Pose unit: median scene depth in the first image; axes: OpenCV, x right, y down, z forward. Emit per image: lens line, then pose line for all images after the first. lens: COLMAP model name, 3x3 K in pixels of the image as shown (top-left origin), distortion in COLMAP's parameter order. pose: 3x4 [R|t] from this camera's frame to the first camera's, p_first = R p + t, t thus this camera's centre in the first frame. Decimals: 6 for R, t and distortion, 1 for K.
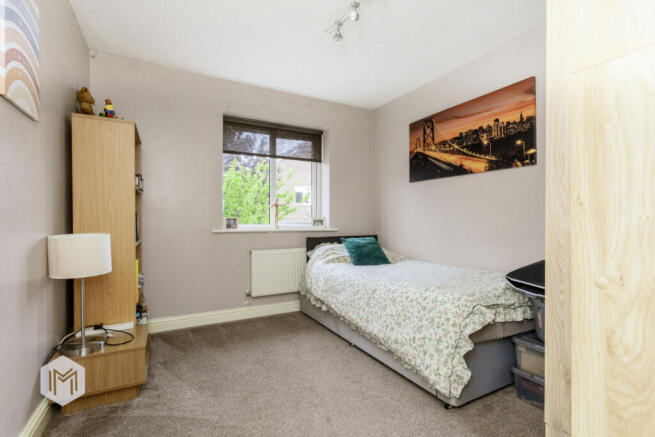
lens RADIAL K [[310.6, 0, 326.1], [0, 310.6, 220.4], [0, 0, 1]] dist [-0.000569, -0.000128]
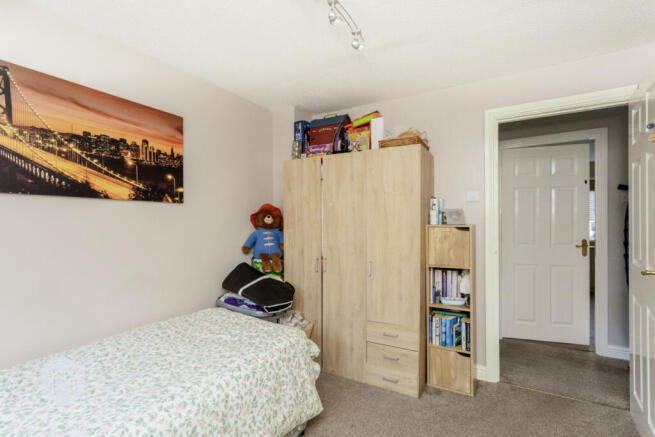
lens RADIAL K [[310.6, 0, 324.9], [0, 310.6, 218.6], [0, 0, 1]] dist [-0.000569, -0.000128]
pose [[-0.524997, 0.006582, 0.851078, -0.403226], [0.004751, 0.999977, -0.004804, -0.109106], [-0.851091, 0.001521, -0.525017, 1.016324]]
